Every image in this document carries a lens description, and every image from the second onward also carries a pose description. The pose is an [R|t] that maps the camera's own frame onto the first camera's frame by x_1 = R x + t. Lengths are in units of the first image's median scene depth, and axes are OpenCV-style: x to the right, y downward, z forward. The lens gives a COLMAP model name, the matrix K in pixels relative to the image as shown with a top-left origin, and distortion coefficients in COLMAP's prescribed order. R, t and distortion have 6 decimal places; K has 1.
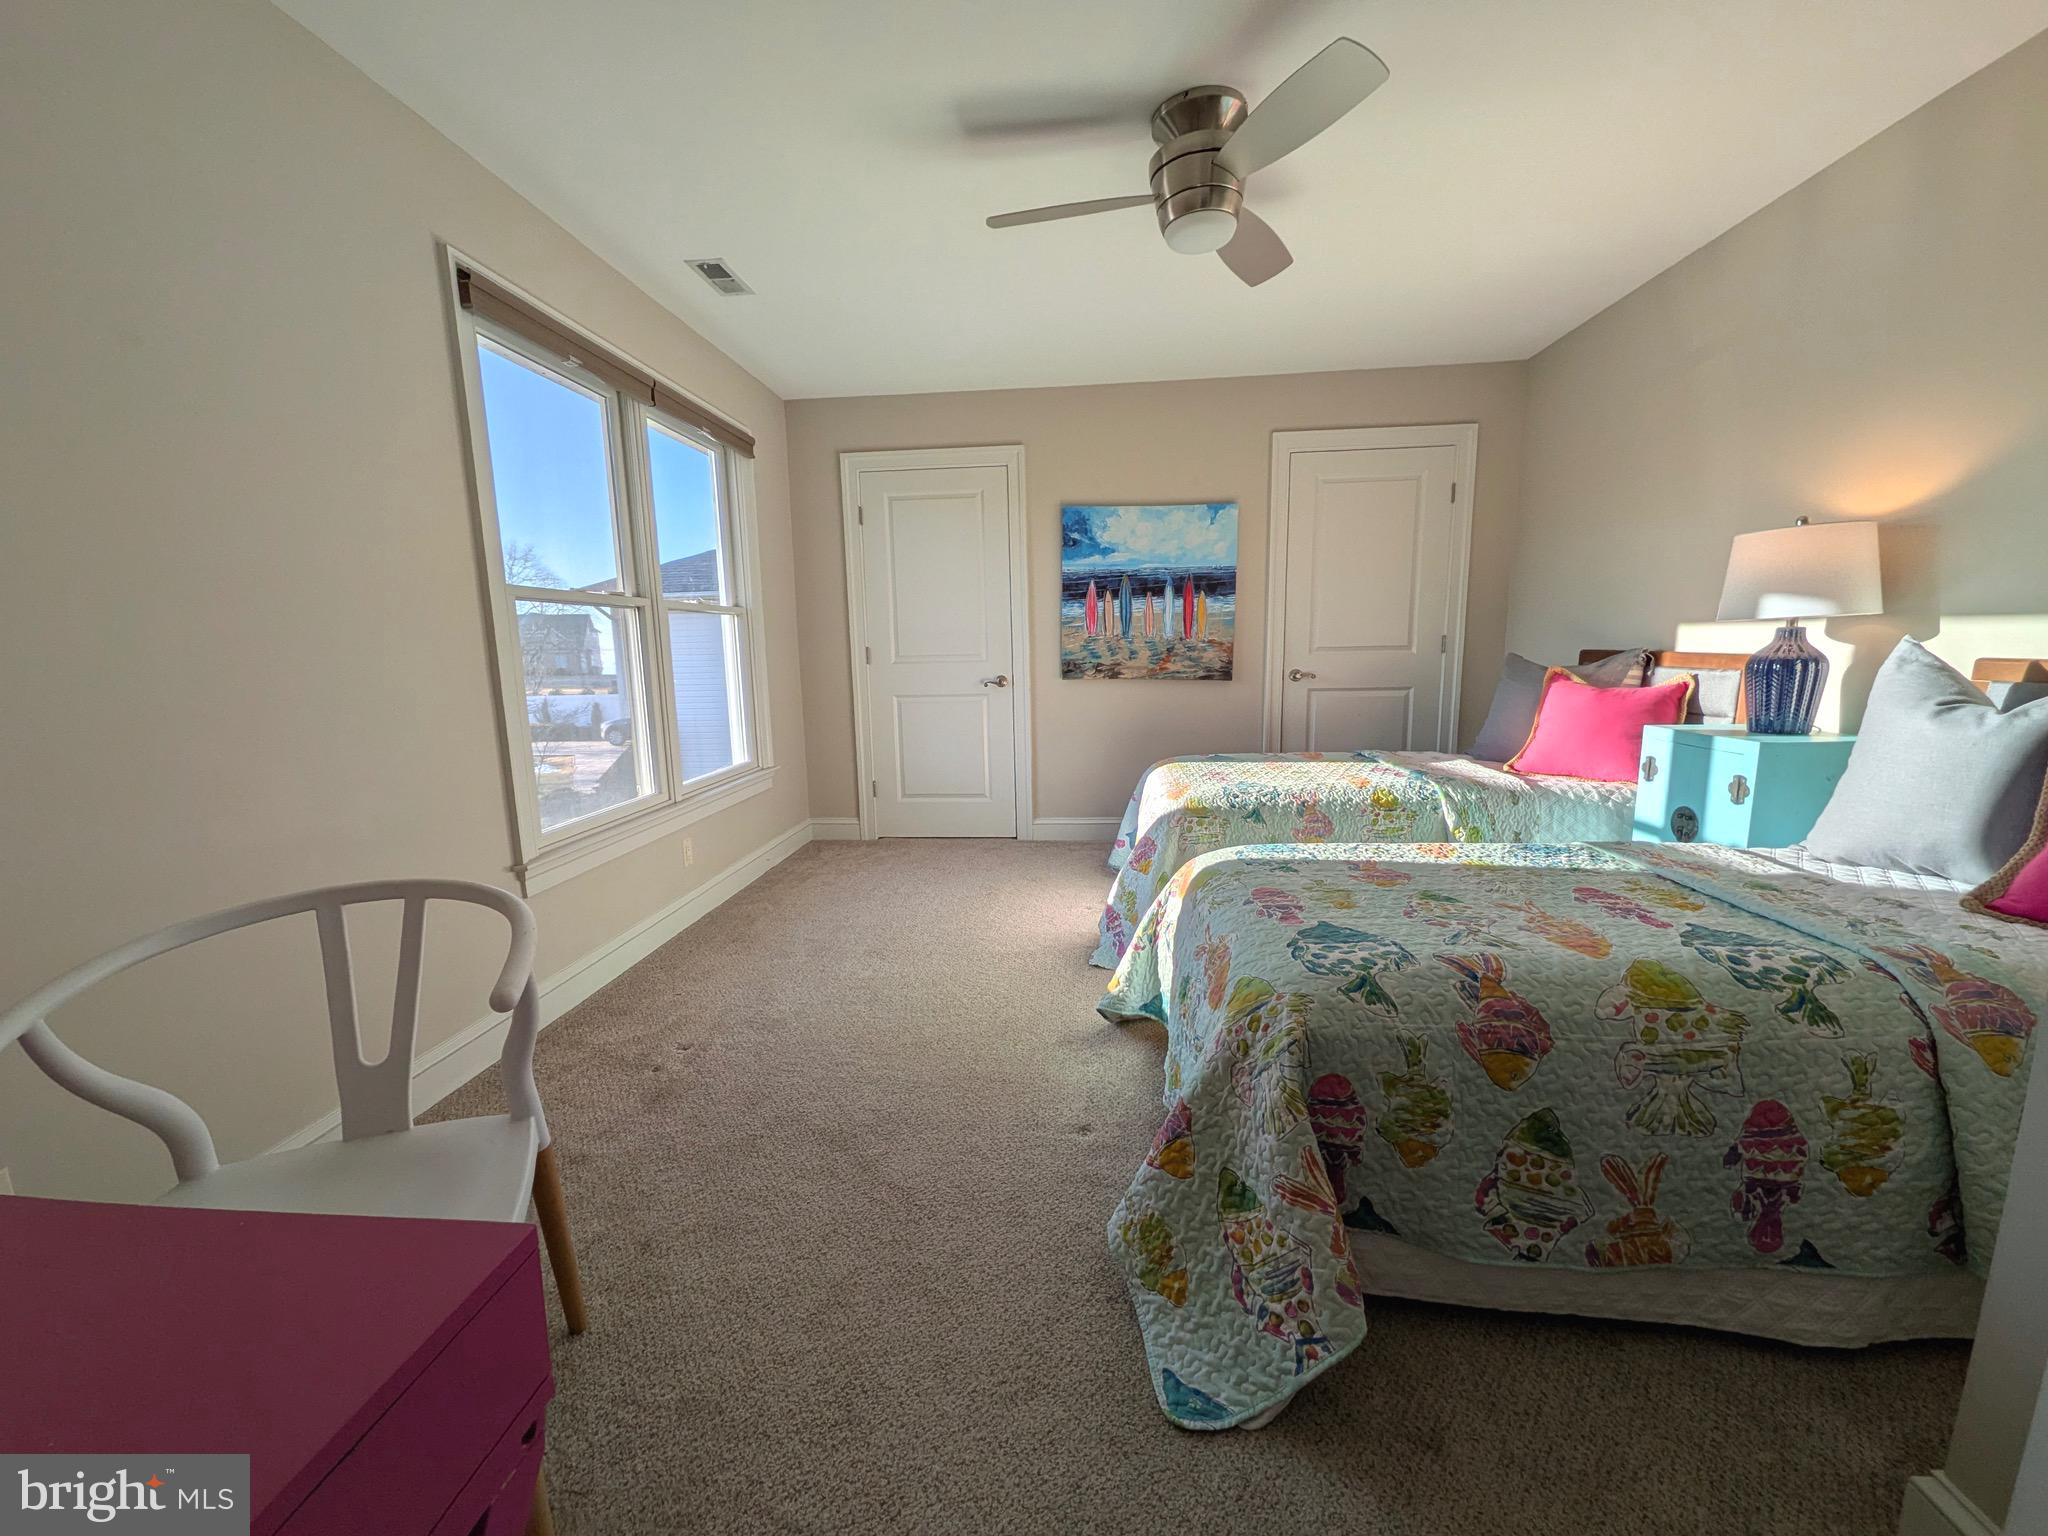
lens RADIAL K [[805.9, 0, 1021.1], [0, 805.9, 767.4], [0, 0, 1]] dist [0.009514, -0.002420]
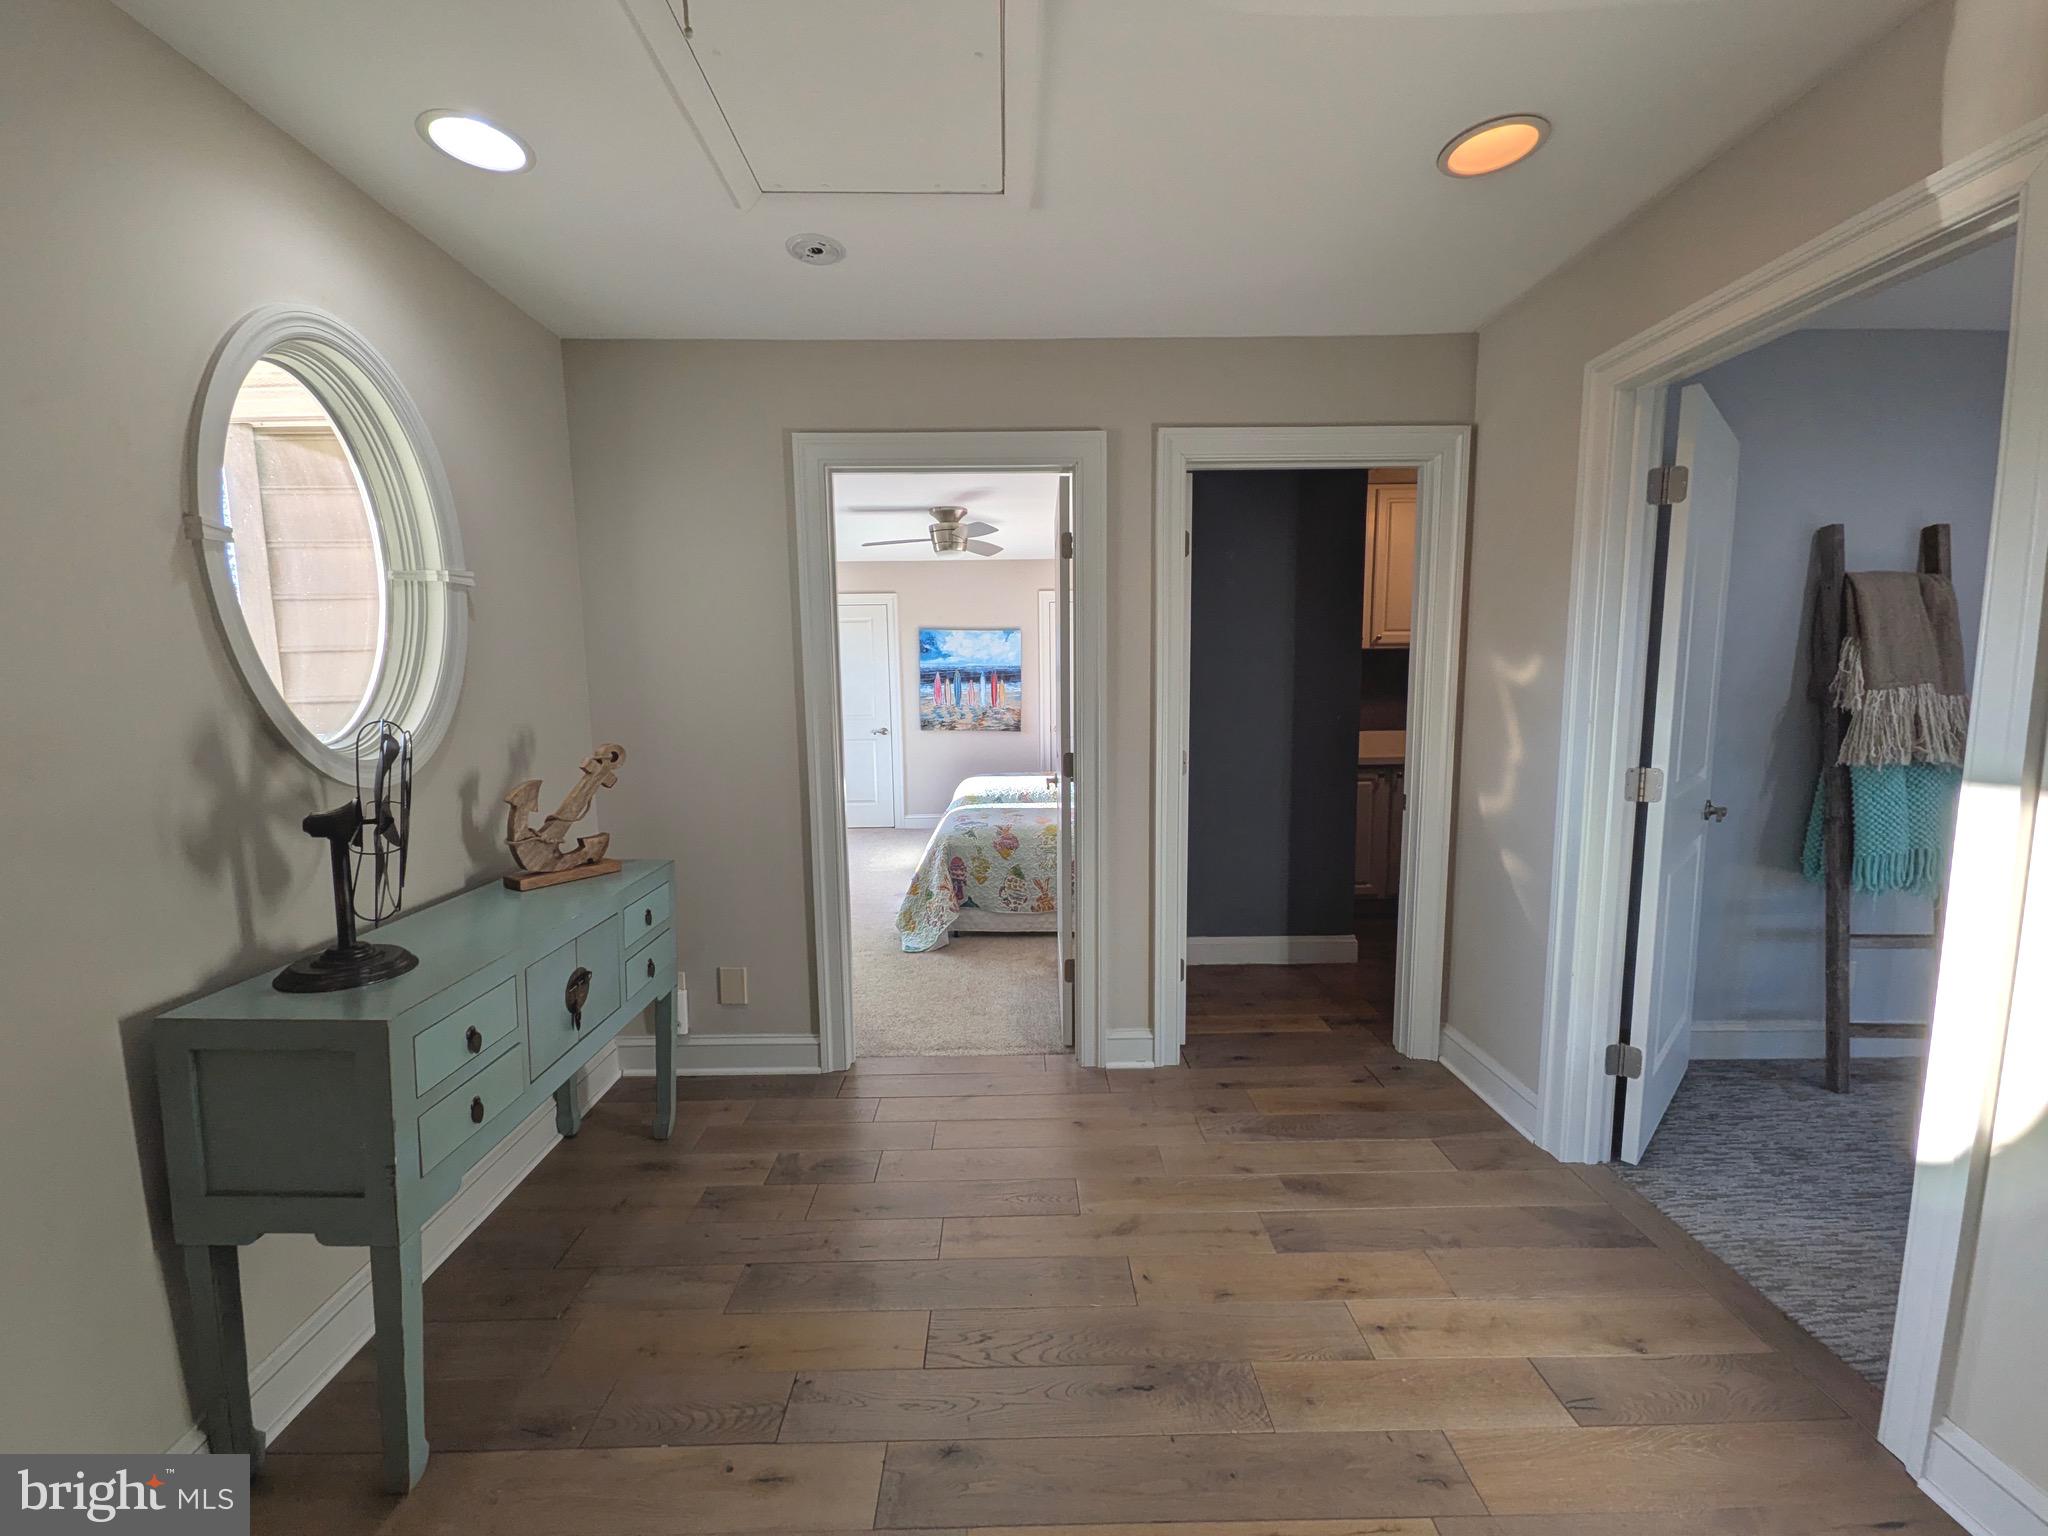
lens RADIAL K [[805.9, 0, 1017.6], [0, 805.9, 766.7], [0, 0, 1]] dist [0.009514, -0.002420]
pose [[0.995301, -0.002396, 0.096799, 0.091012], [0.007046, 0.998835, -0.047733, 0.047988], [-0.096572, 0.048190, 0.994159, -0.694389]]
